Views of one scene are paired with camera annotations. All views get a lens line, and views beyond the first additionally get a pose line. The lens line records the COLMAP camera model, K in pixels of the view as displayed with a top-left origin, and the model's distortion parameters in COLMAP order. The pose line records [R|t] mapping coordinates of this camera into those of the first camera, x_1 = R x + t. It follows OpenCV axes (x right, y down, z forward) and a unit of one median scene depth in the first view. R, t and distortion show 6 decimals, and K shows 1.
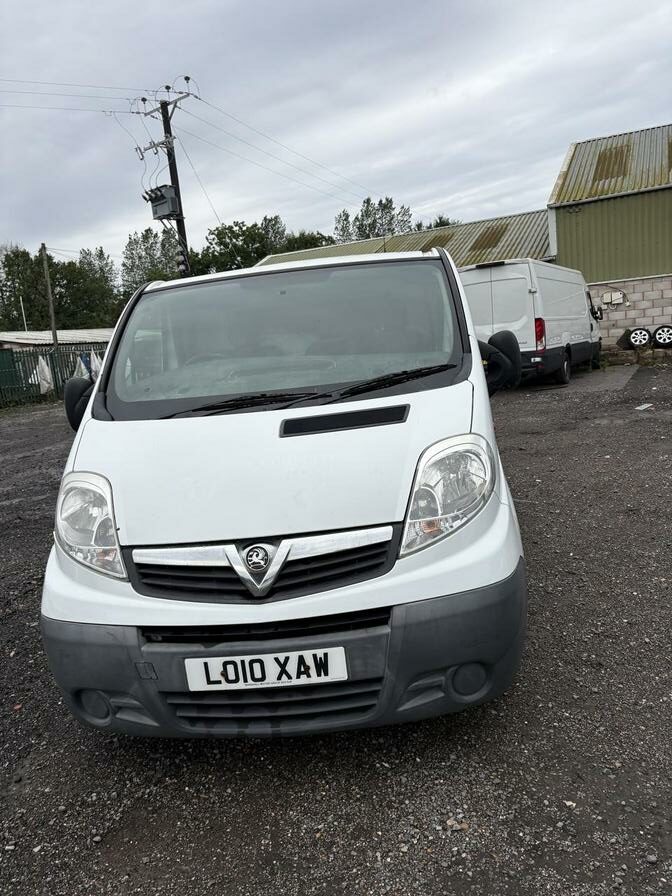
lens RADIAL K [[678.3, 0, 340.0], [0, 678.3, 443.8], [0, 0, 1]] dist [0.017607, -0.028498]
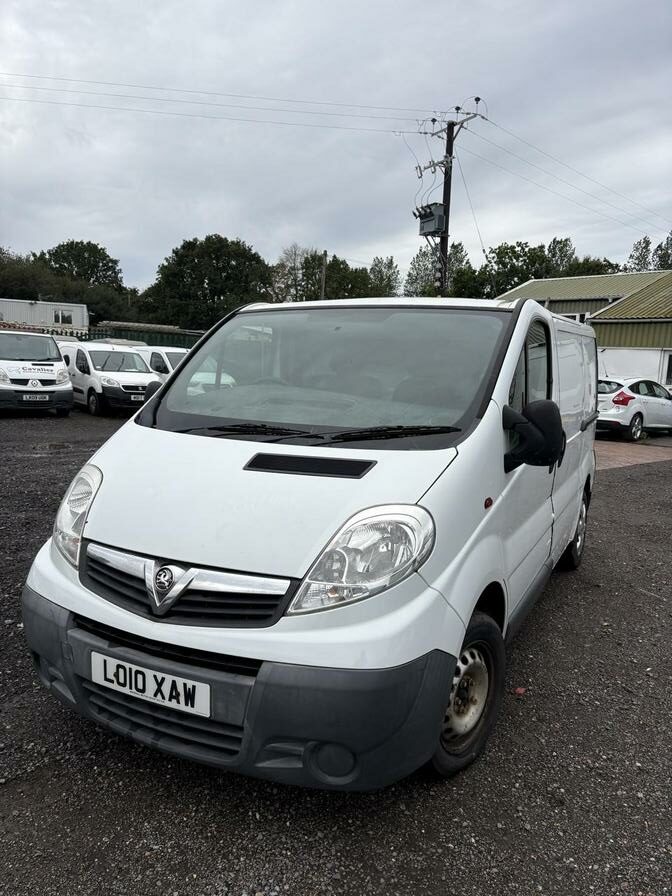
lens RADIAL K [[678.3, 0, 341.2], [0, 678.3, 450.1], [0, 0, 1]] dist [0.017607, -0.028498]
pose [[0.911298, 0.182056, -0.369312, 0.422360], [-0.186636, 0.982145, 0.023624, -0.090472], [0.367019, 0.047399, 0.929005, 0.096427]]
